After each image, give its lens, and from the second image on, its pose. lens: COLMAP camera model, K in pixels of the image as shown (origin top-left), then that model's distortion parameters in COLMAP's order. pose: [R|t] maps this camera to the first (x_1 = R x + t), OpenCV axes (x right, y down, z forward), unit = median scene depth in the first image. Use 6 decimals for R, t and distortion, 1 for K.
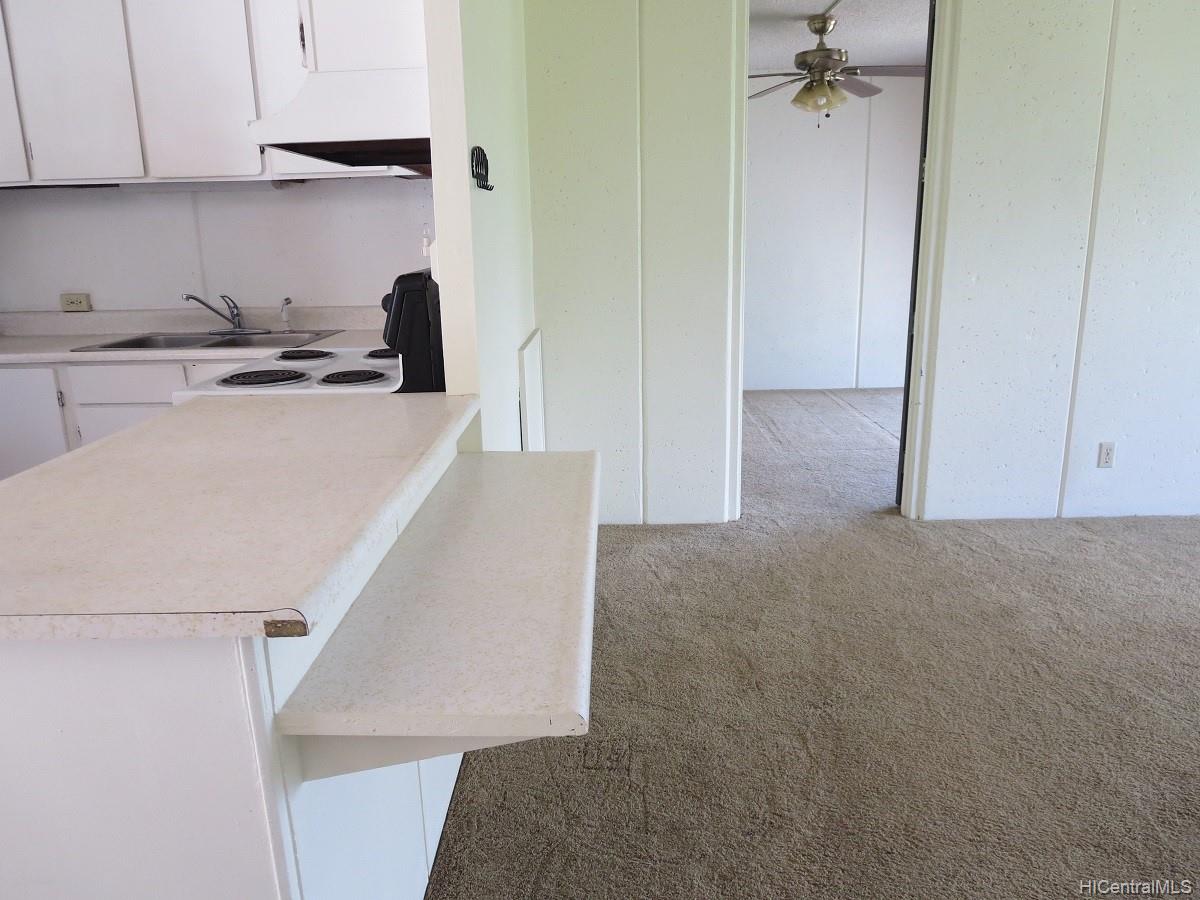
lens RADIAL K [[834.2, 0, 600.0], [0, 834.2, 450.0], [0, 0, 1]] dist [-0.049904, 0.022899]
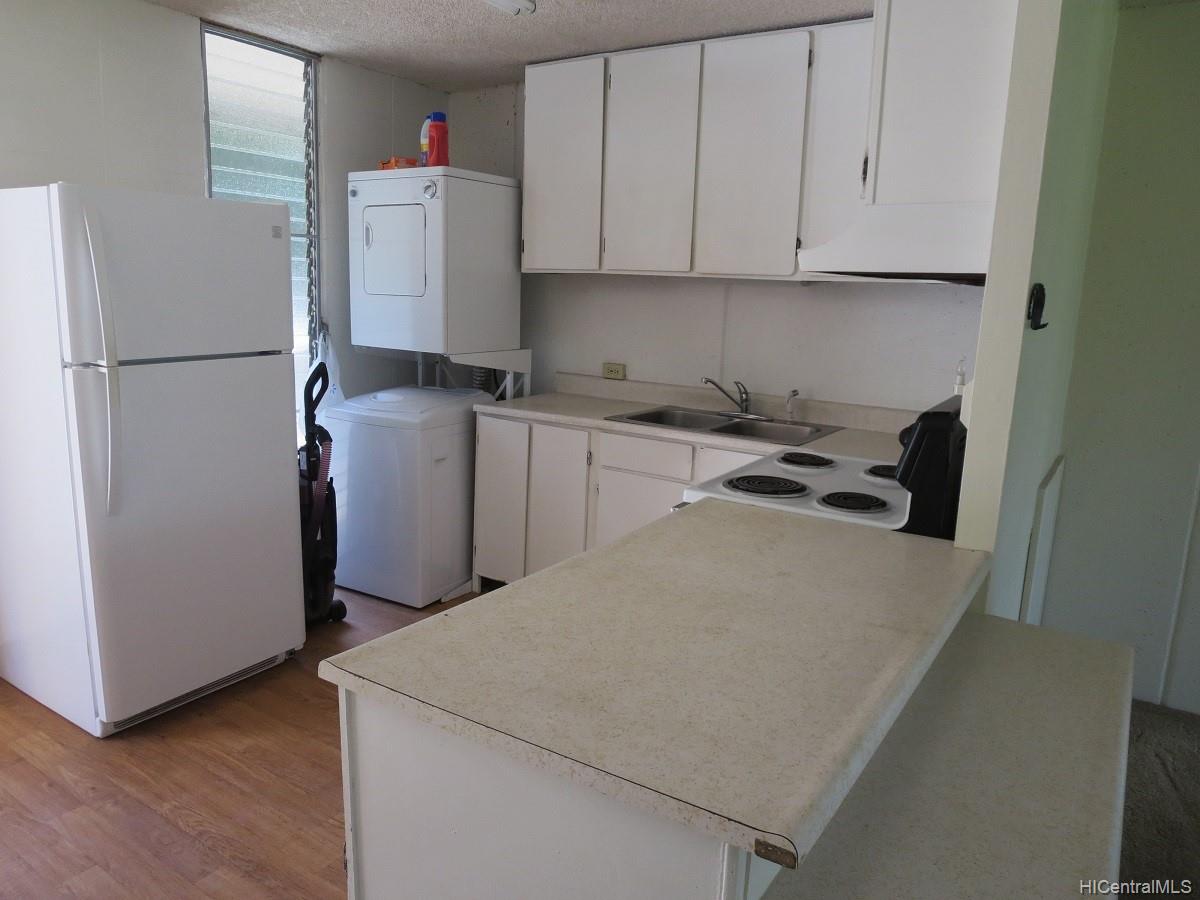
lens RADIAL K [[834.2, 0, 600.0], [0, 834.2, 450.0], [0, 0, 1]] dist [-0.049904, 0.022899]
pose [[0.841879, 0.149712, -0.518485, -0.041651], [-0.178089, 0.984001, -0.005040, -0.070960], [0.509435, 0.096580, 0.855072, 0.007233]]
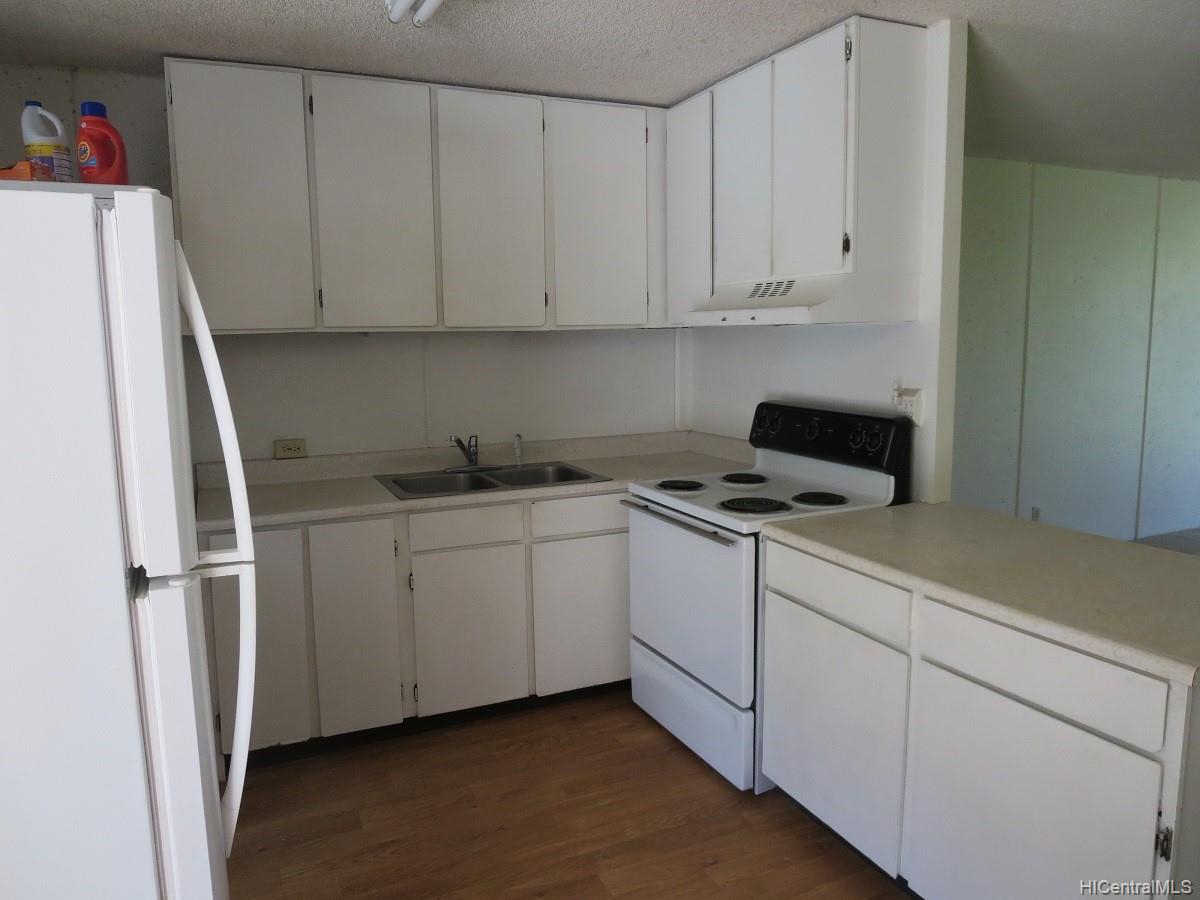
lens RADIAL K [[834.2, 0, 600.0], [0, 834.2, 450.0], [0, 0, 1]] dist [-0.049904, 0.022899]
pose [[0.902365, -0.053637, 0.427622, -0.844800], [0.104044, 0.989989, -0.095379, -0.058857], [-0.418226, 0.130558, 0.898911, -0.000626]]
